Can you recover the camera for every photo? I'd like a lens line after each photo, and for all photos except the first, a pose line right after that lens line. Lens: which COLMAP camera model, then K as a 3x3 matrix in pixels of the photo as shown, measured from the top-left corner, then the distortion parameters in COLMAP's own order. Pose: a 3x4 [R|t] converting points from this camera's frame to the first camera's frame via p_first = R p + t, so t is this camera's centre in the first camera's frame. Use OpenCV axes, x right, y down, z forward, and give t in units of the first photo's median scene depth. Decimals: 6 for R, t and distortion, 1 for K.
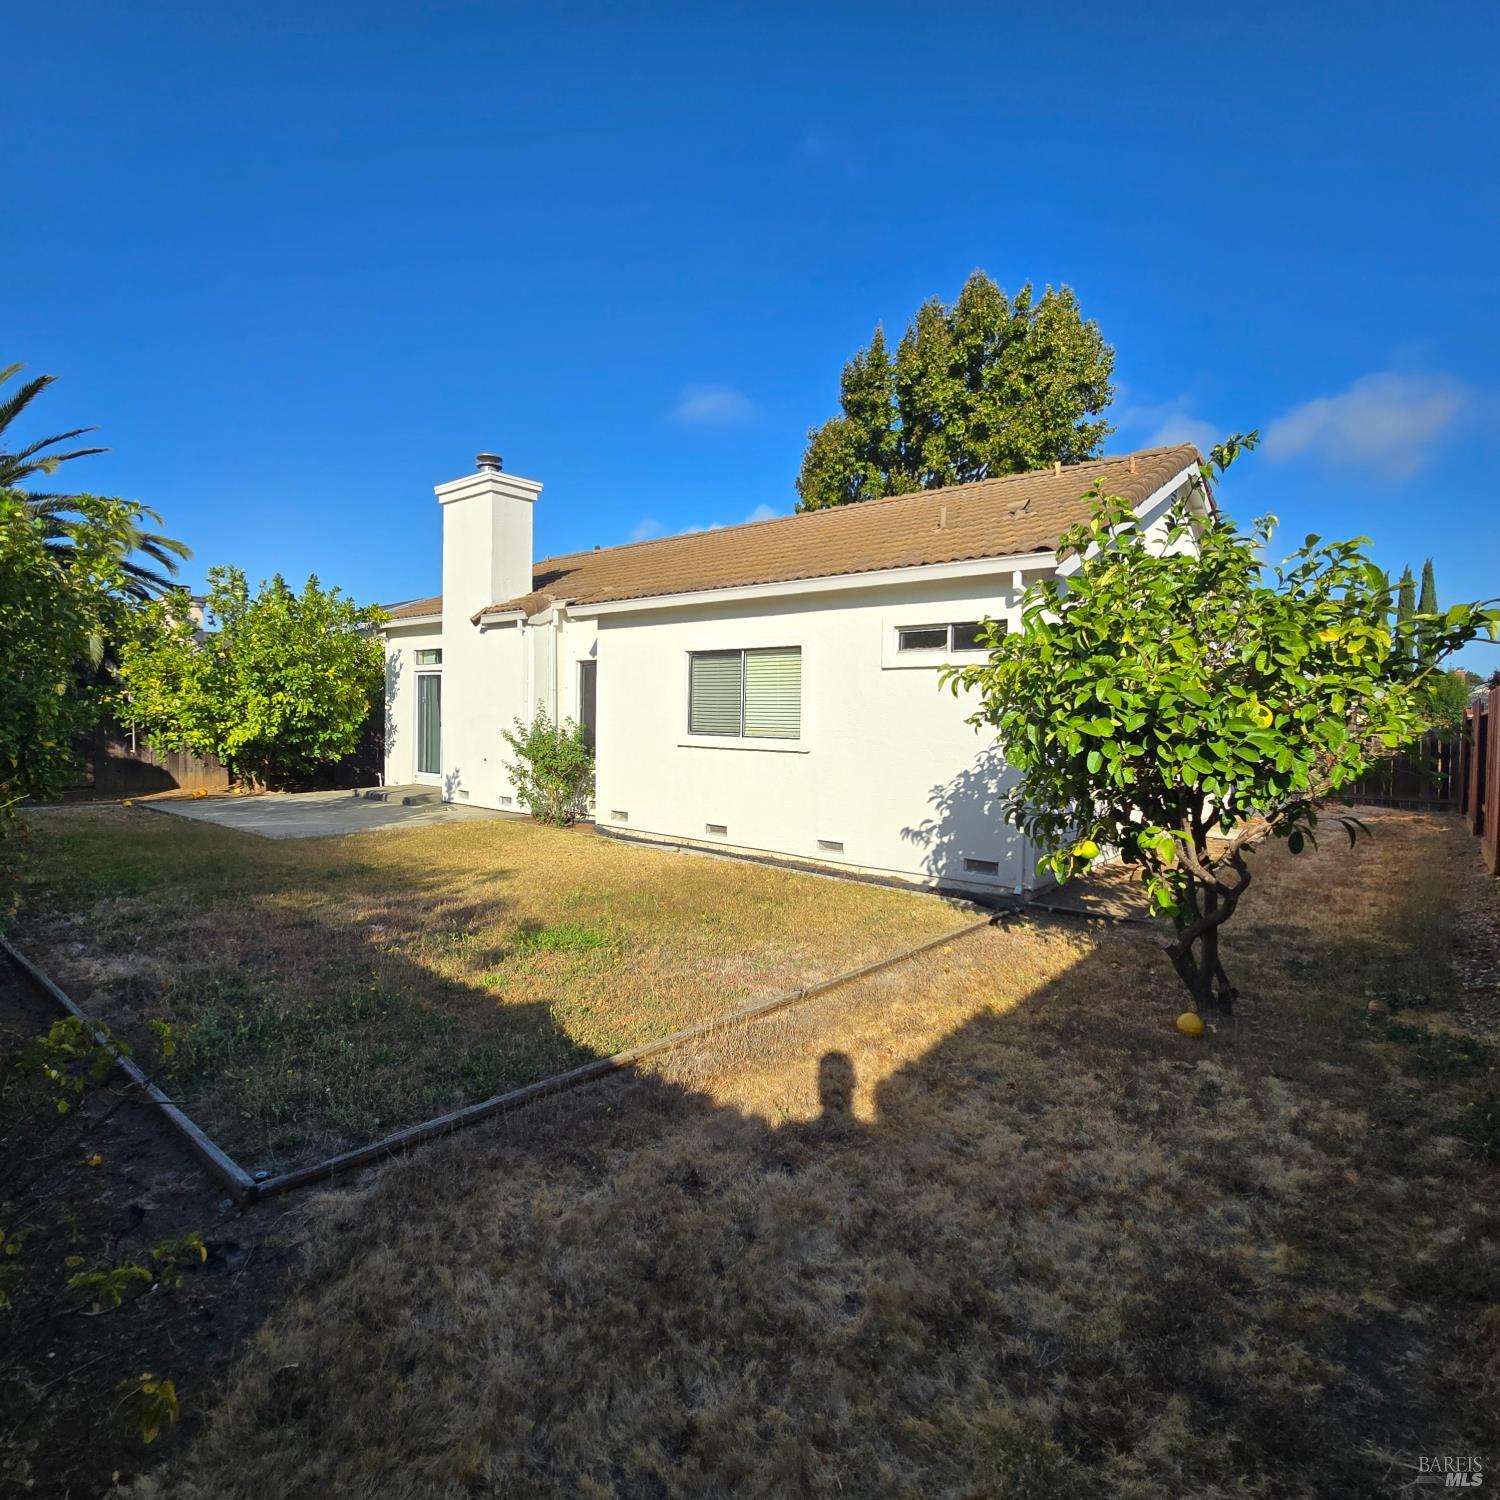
lens RADIAL K [[812.1, 0, 748.9], [0, 812.1, 755.5], [0, 0, 1]] dist [-0.002129, -0.001087]
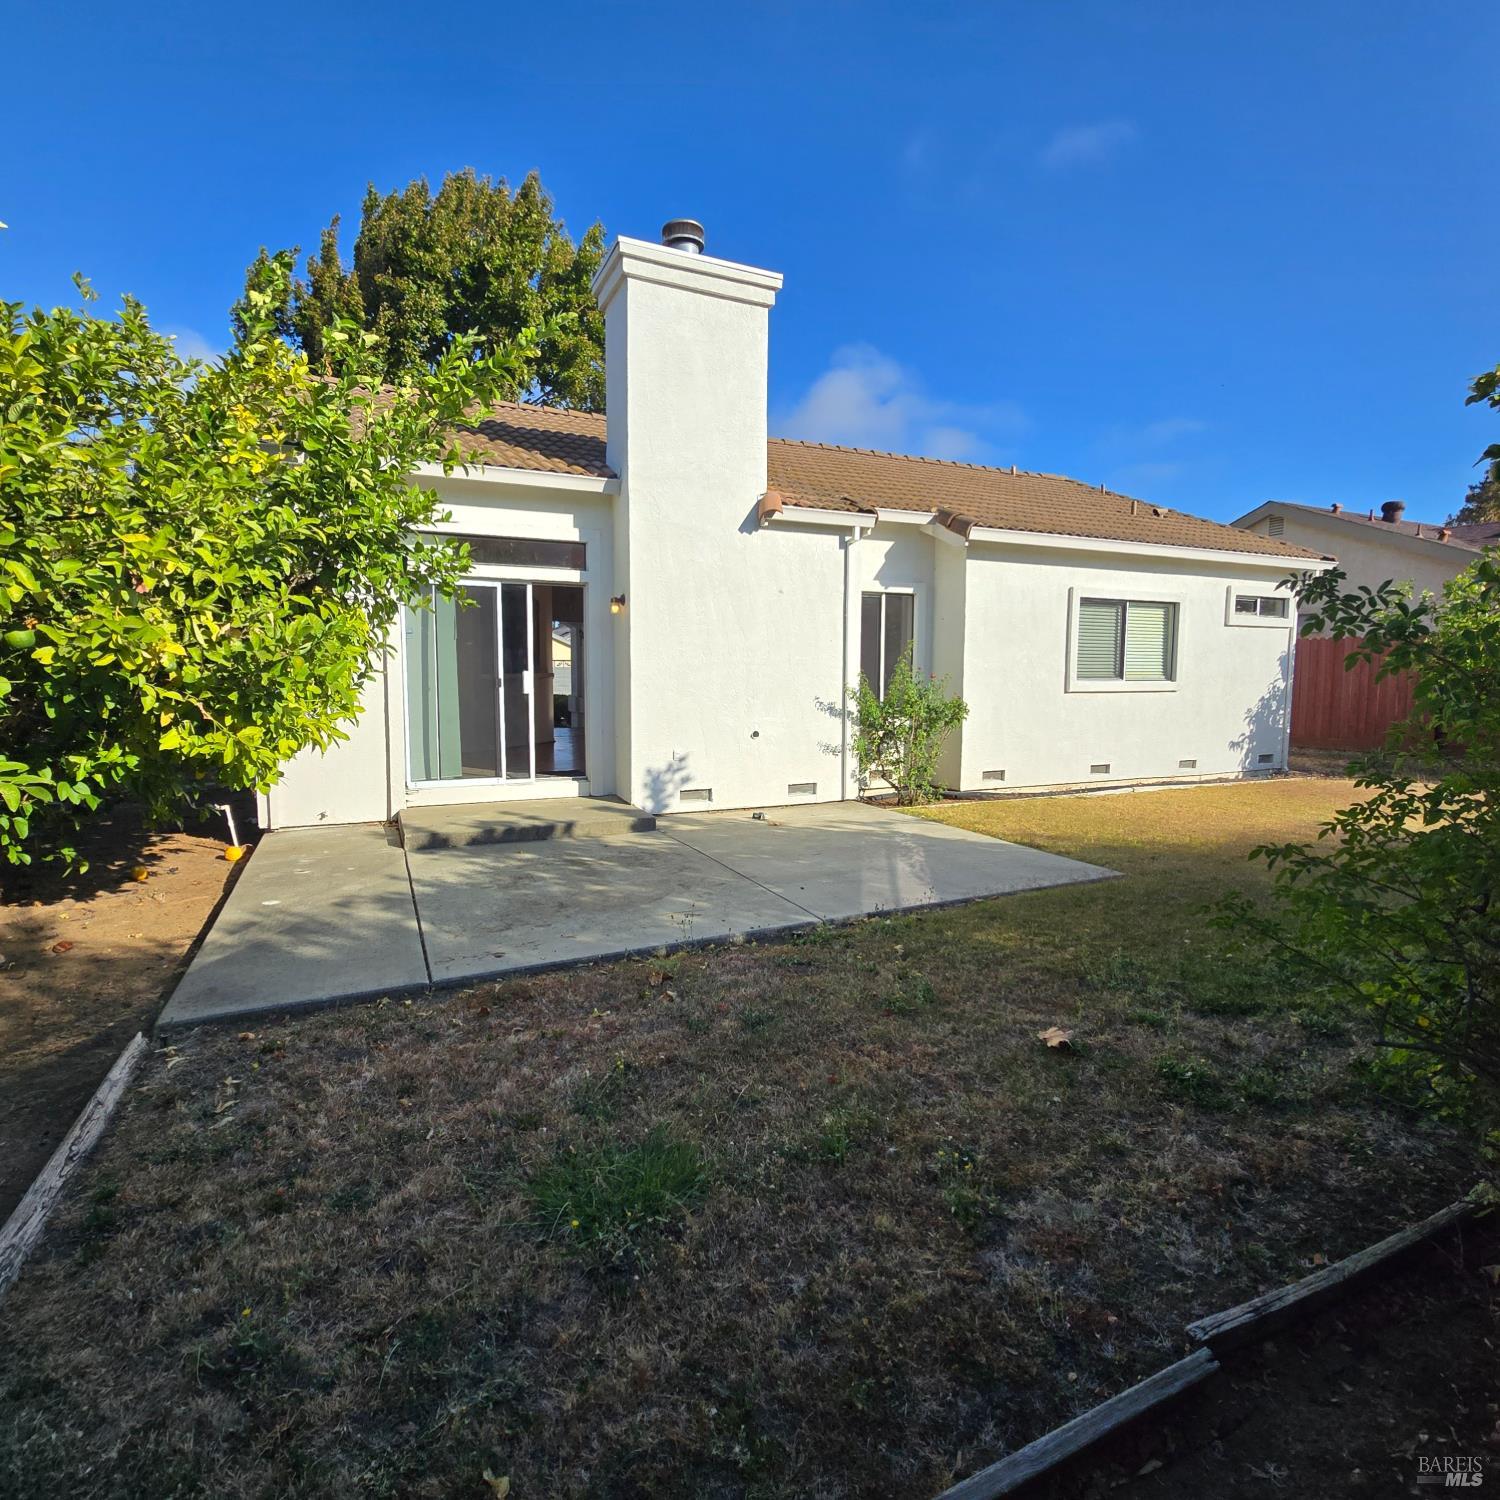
lens RADIAL K [[812.1, 0, 748.7], [0, 812.1, 740.7], [0, 0, 1]] dist [-0.002129, -0.001087]
pose [[0.438492, -0.110806, 0.891878, -1.183685], [0.038466, 0.993775, 0.104554, -0.074582], [-0.897912, -0.011539, 0.440024, 0.943844]]
